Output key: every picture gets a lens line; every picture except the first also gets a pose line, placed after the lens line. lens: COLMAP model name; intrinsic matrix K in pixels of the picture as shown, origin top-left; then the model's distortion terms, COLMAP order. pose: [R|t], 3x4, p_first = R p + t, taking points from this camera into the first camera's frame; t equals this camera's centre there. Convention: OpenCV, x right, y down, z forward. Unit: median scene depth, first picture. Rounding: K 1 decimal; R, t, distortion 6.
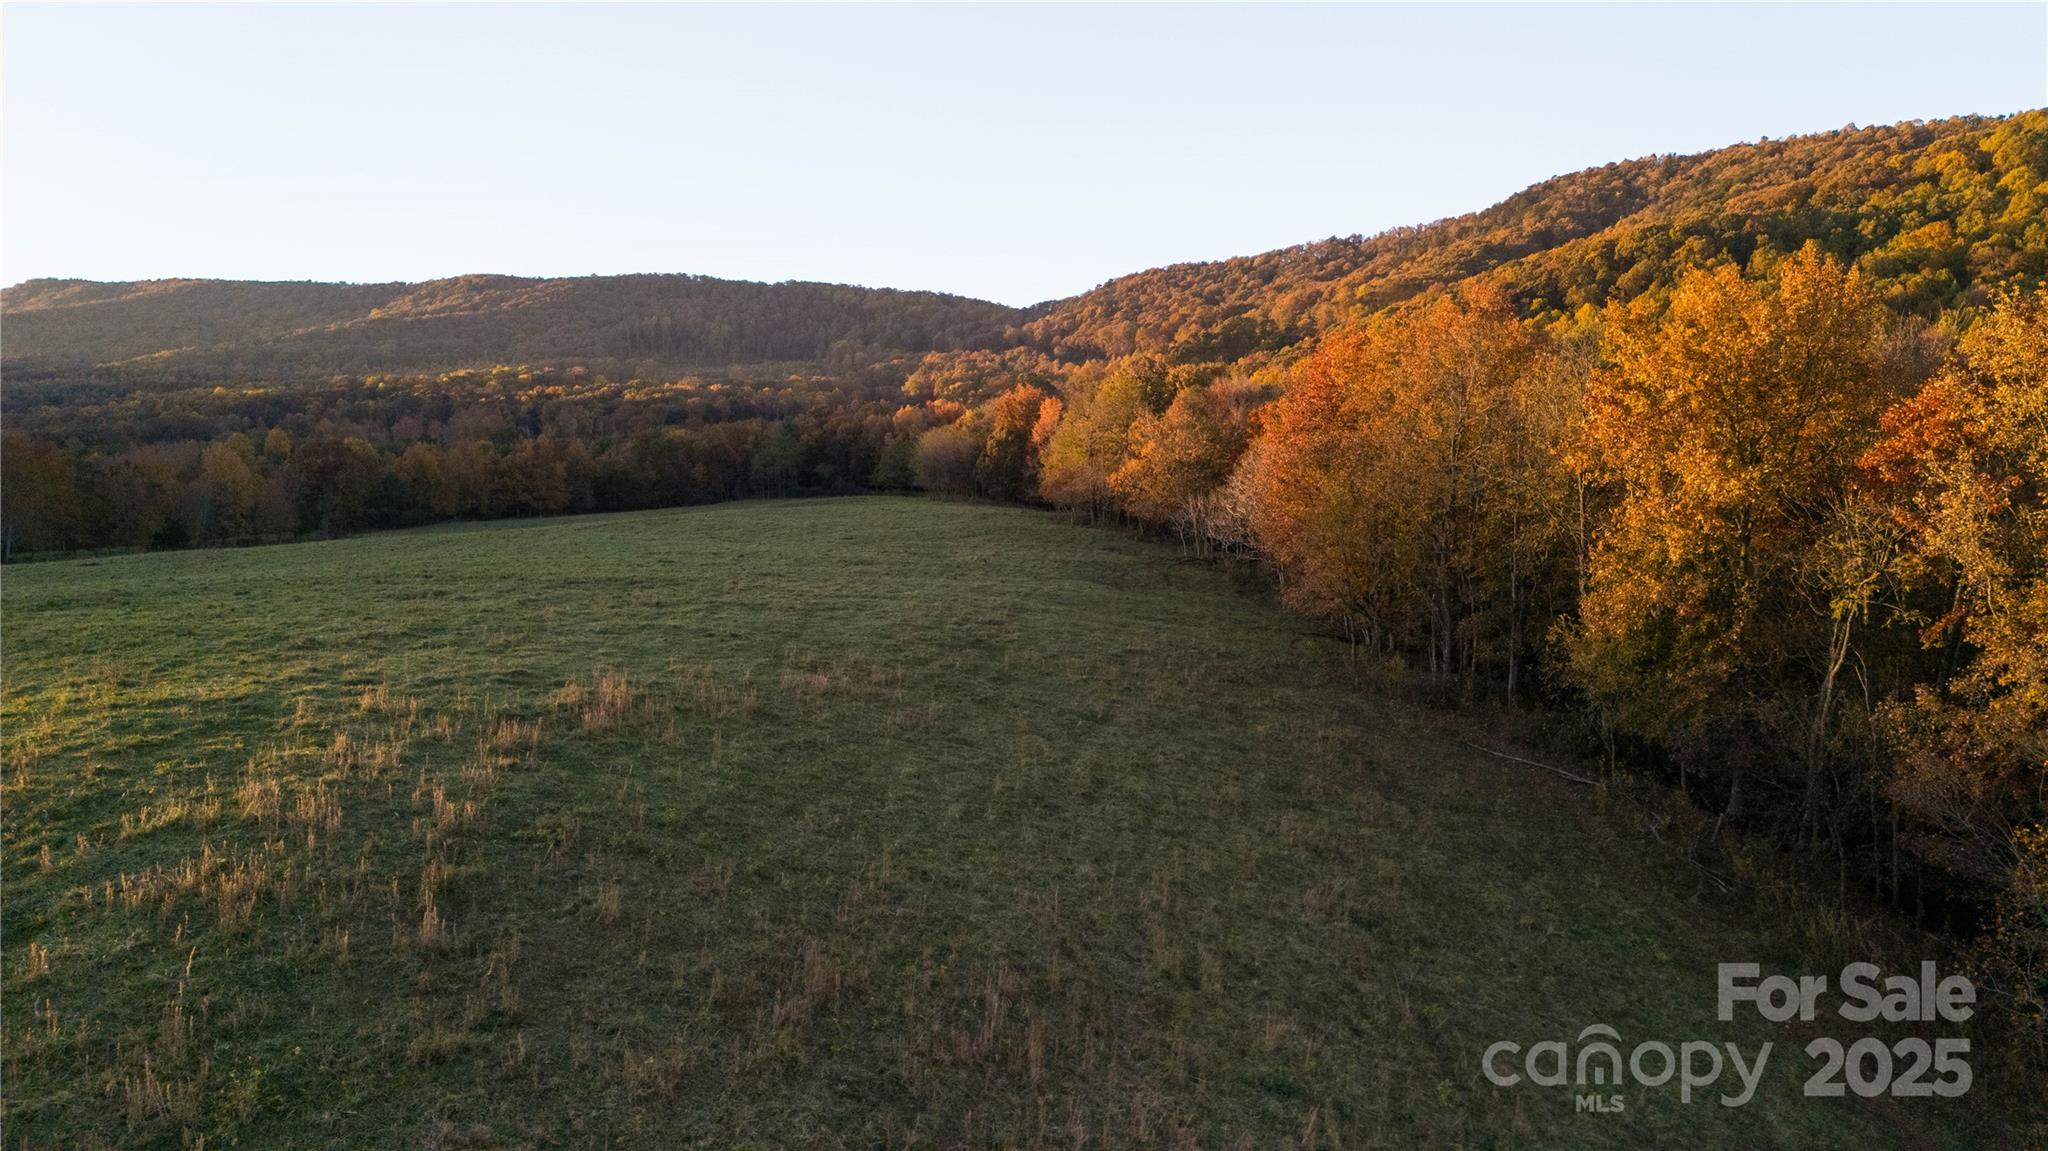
lens RADIAL K [[1525.4, 0, 1024.0], [0, 1525.4, 575.5], [0, 0, 1]] dist [0.092542, -0.077565]
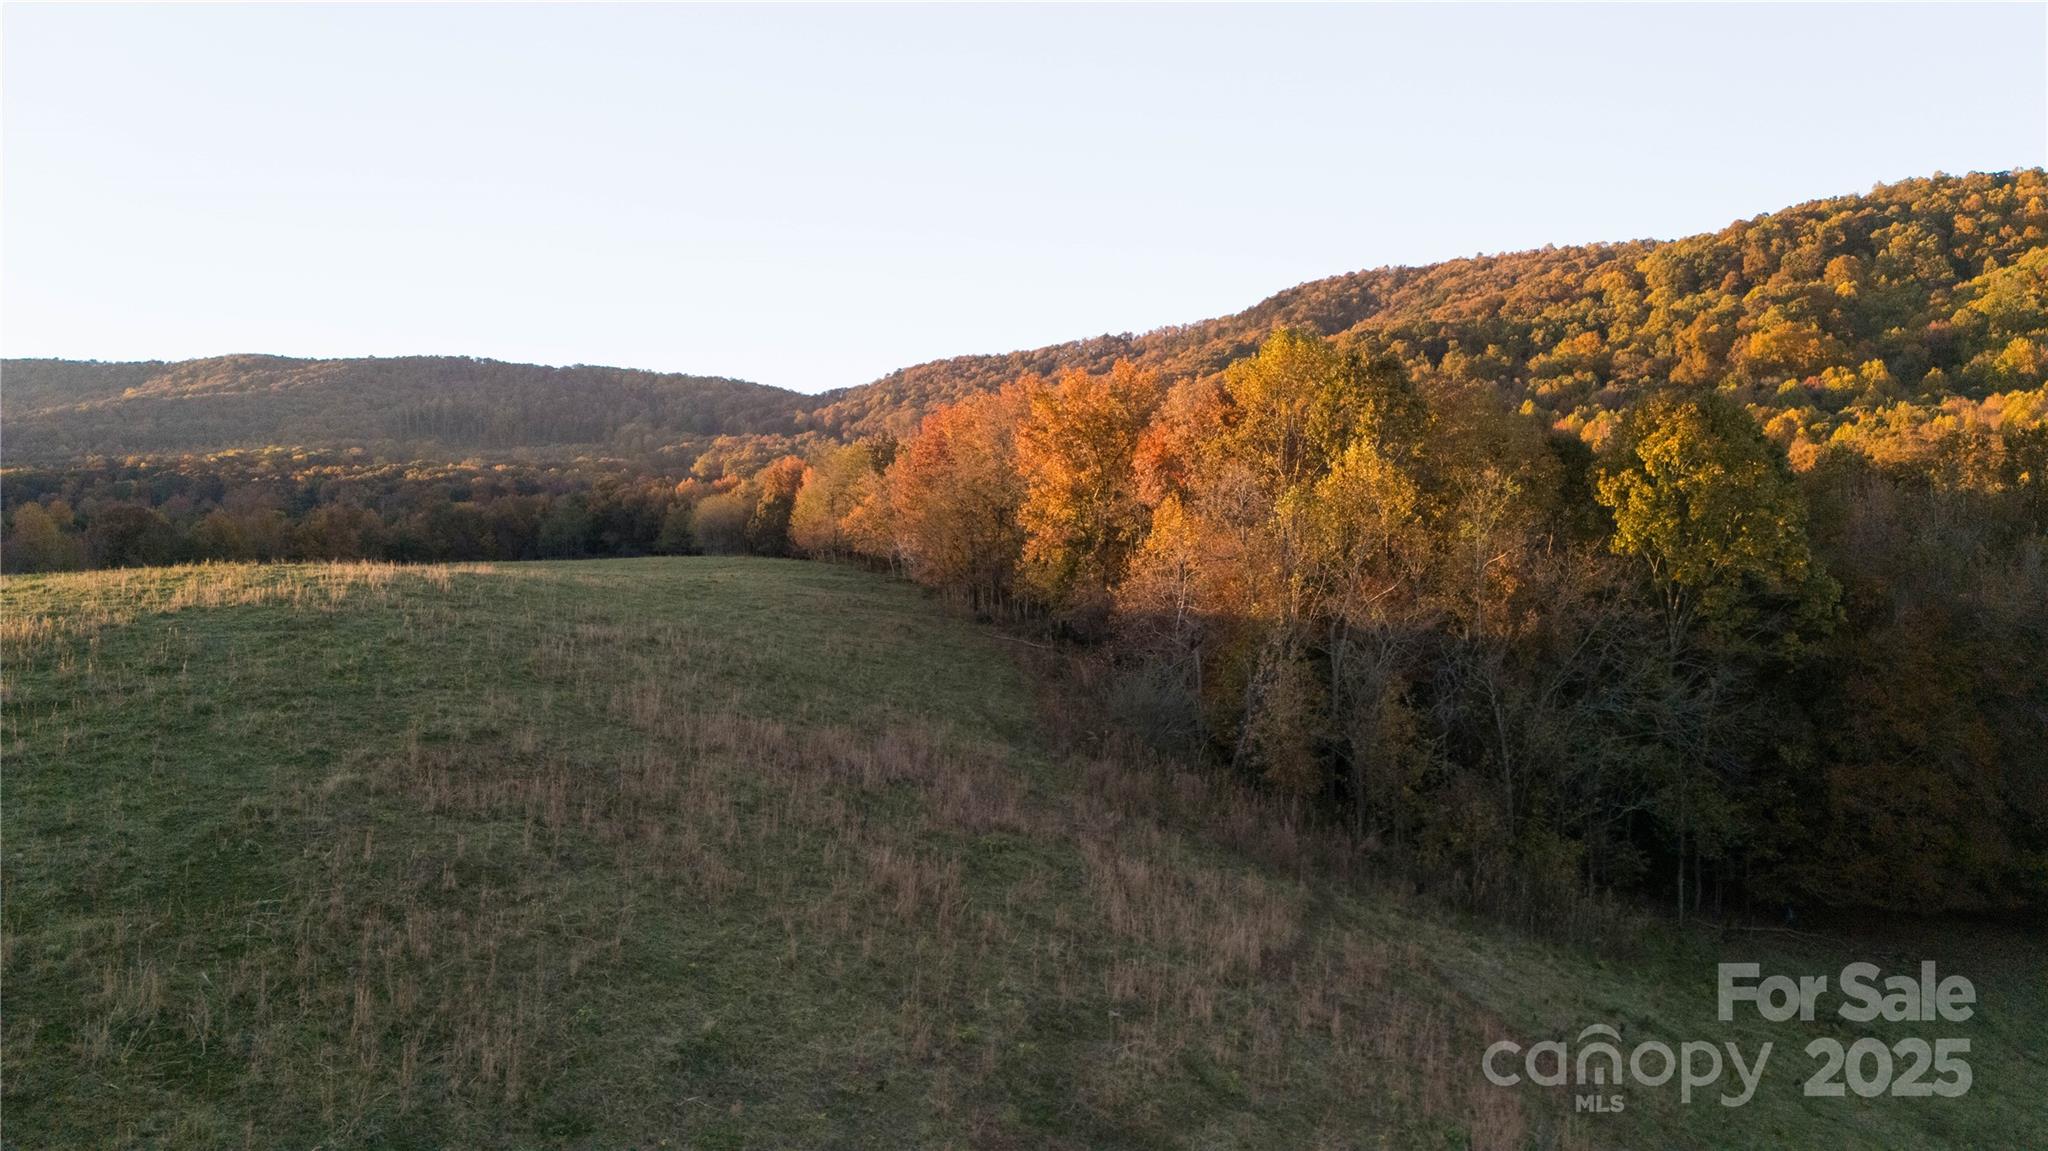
lens RADIAL K [[1525.4, 0, 1024.0], [0, 1525.4, 575.5], [0, 0, 1]] dist [0.092542, -0.077565]
pose [[0.991367, -0.003979, 0.131057, 0.005723], [0.011443, 0.998351, -0.056249, 0.007959], [-0.130617, 0.057263, 0.989778, -0.039744]]
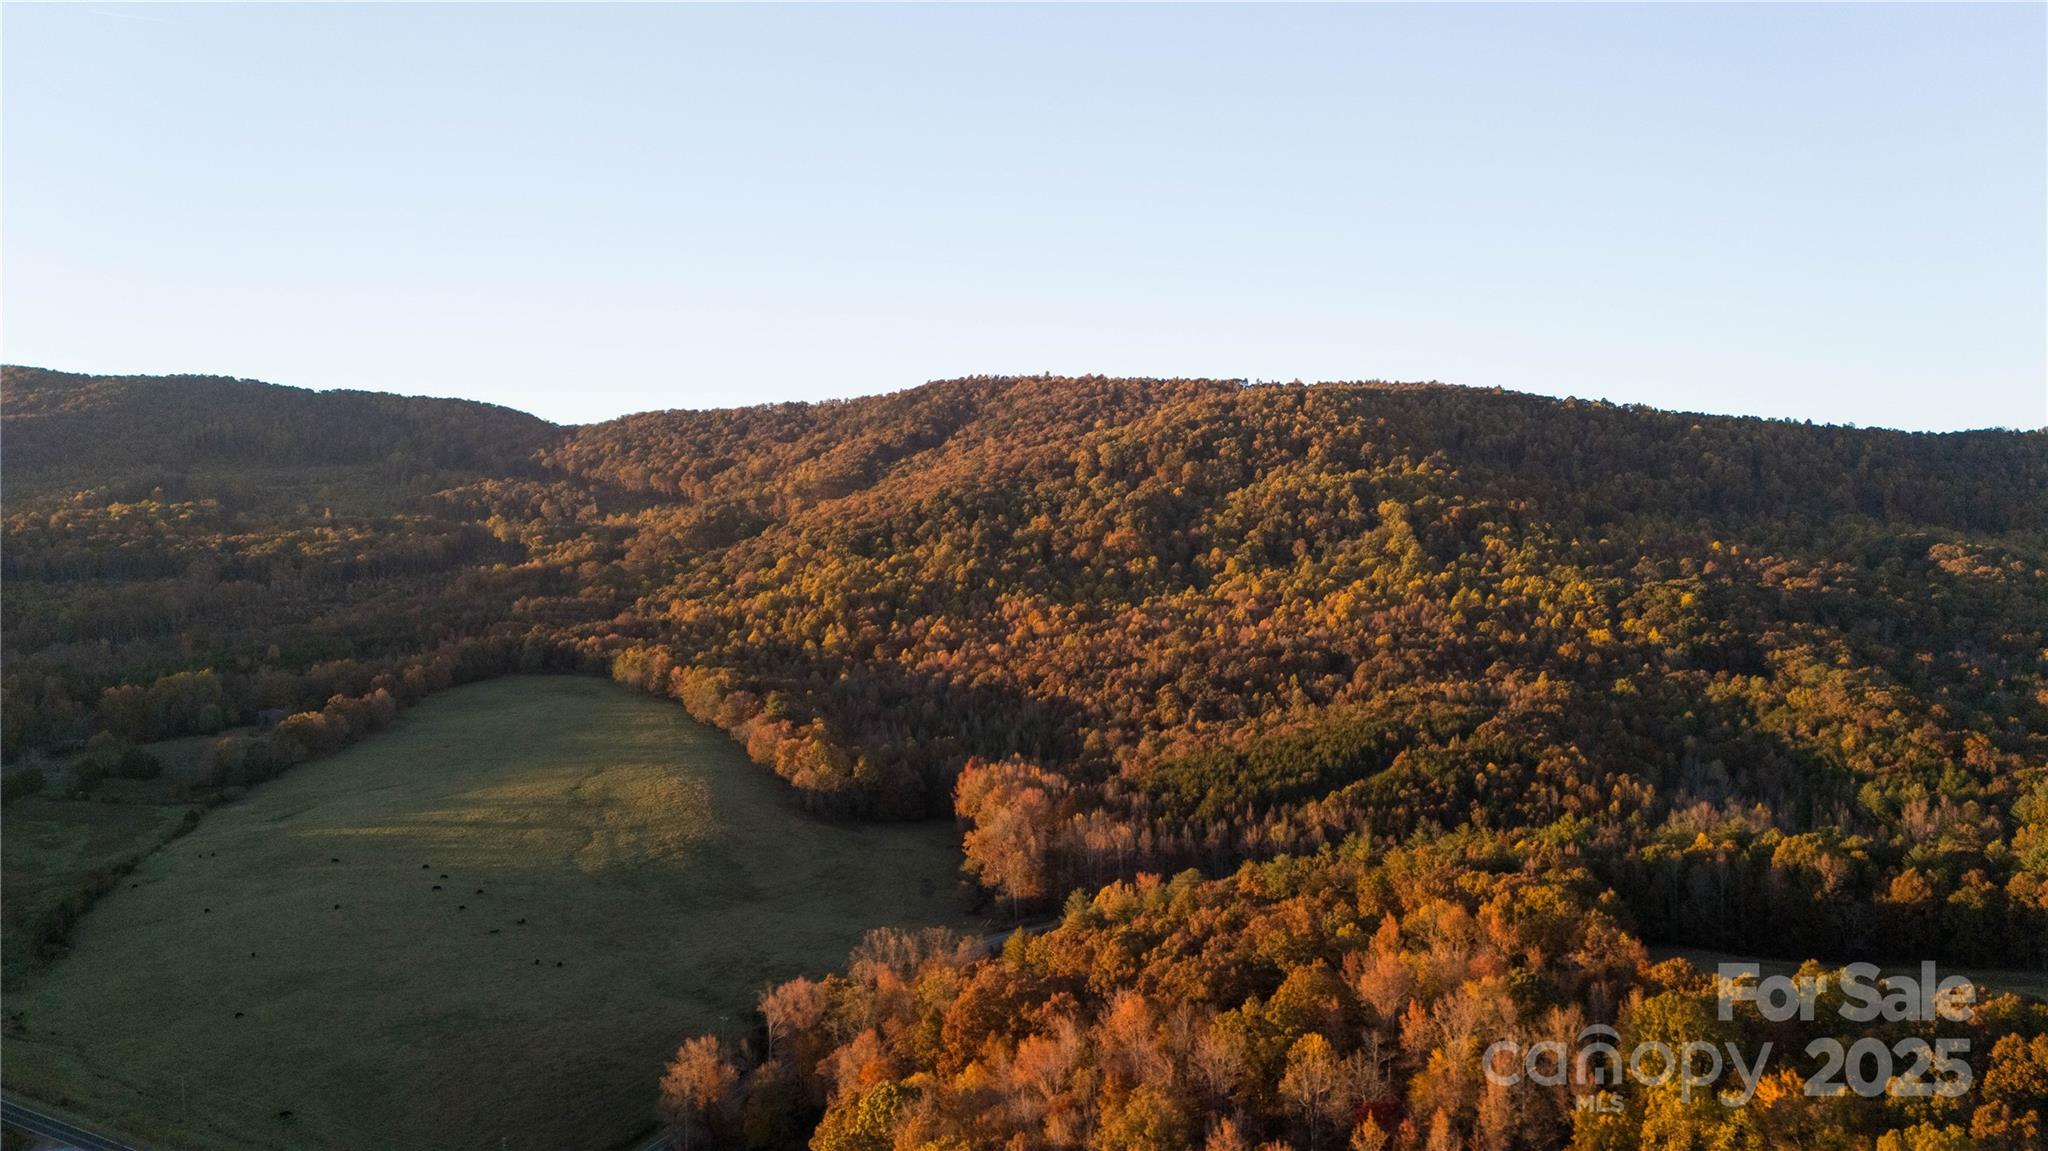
lens RADIAL K [[1525.4, 0, 1024.0], [0, 1525.4, 575.5], [0, 0, 1]] dist [0.092542, -0.077565]
pose [[0.942486, -0.003644, 0.334226, -0.084066], [0.004852, 0.999984, -0.002778, -0.067459], [-0.334211, 0.004240, 0.942489, -0.510828]]
